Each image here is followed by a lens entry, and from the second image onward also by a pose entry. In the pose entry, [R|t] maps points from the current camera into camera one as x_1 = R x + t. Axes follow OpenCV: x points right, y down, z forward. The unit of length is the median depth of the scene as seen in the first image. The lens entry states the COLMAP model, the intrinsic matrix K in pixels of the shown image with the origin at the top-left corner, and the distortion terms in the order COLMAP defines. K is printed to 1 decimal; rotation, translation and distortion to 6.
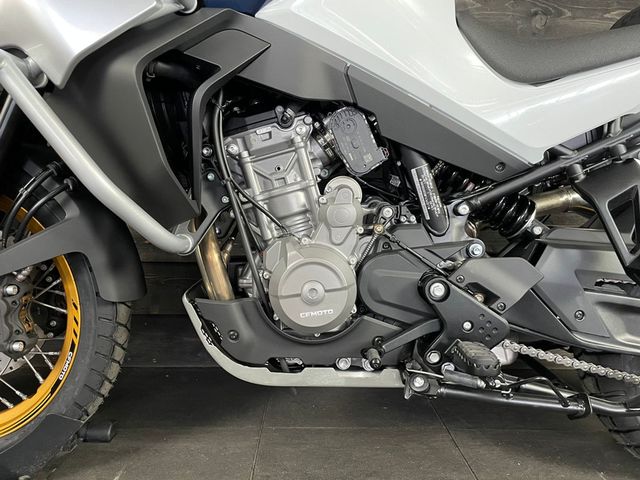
lens RADIAL K [[491.5, 0, 321.8], [0, 491.5, 237.9], [0, 0, 1]] dist [0.090596, -0.123073]
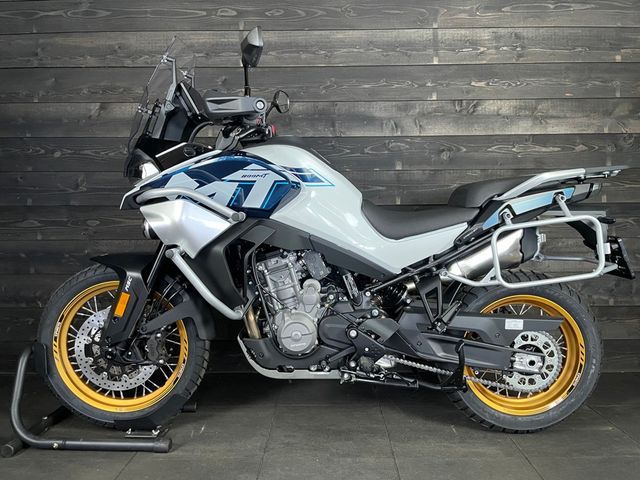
lens RADIAL K [[484.5, 0, 324.7], [0, 484.5, 236.5], [0, 0, 1]] dist [0.088709, -0.116526]
pose [[0.999404, -0.018566, -0.029106, 0.168680], [0.017869, 0.999552, -0.024018, -0.263599], [0.029539, 0.023483, 0.999288, -1.125473]]
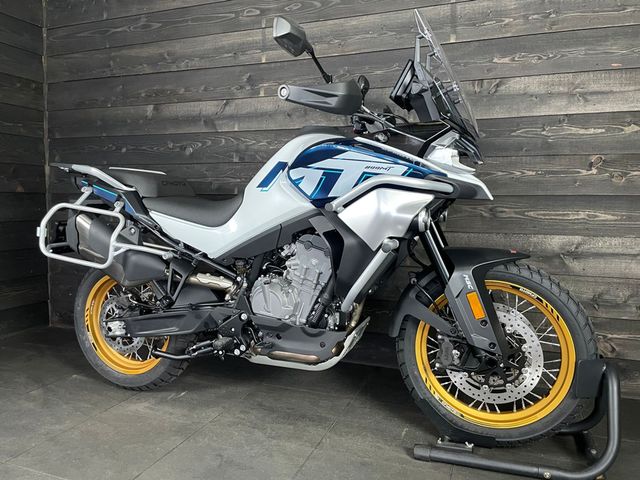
lens RADIAL K [[484.5, 0, 324.7], [0, 484.5, 236.5], [0, 0, 1]] dist [0.088709, -0.116526]
pose [[0.931708, 0.019226, -0.362699, 1.120918], [-0.021792, 0.999758, -0.002984, -0.262308], [0.362553, 0.010684, 0.931902, -0.957865]]
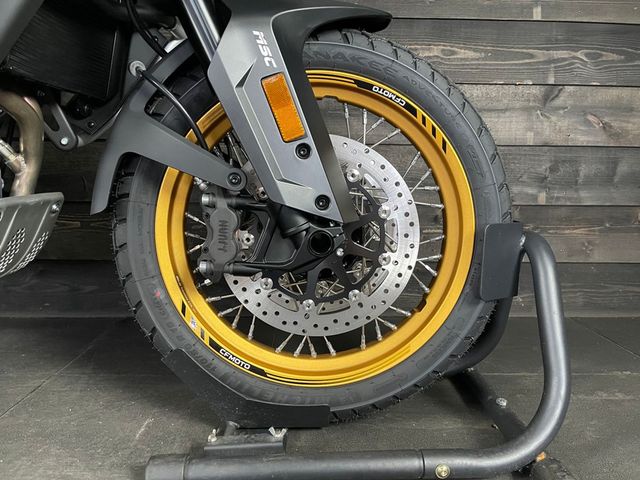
lens RADIAL K [[484.5, 0, 324.7], [0, 484.5, 236.5], [0, 0, 1]] dist [0.088709, -0.116526]
pose [[0.999972, -0.005913, 0.004663, 1.047050], [0.005695, 0.998950, 0.045469, 0.150164], [-0.004927, -0.045441, 0.998955, 0.200963]]
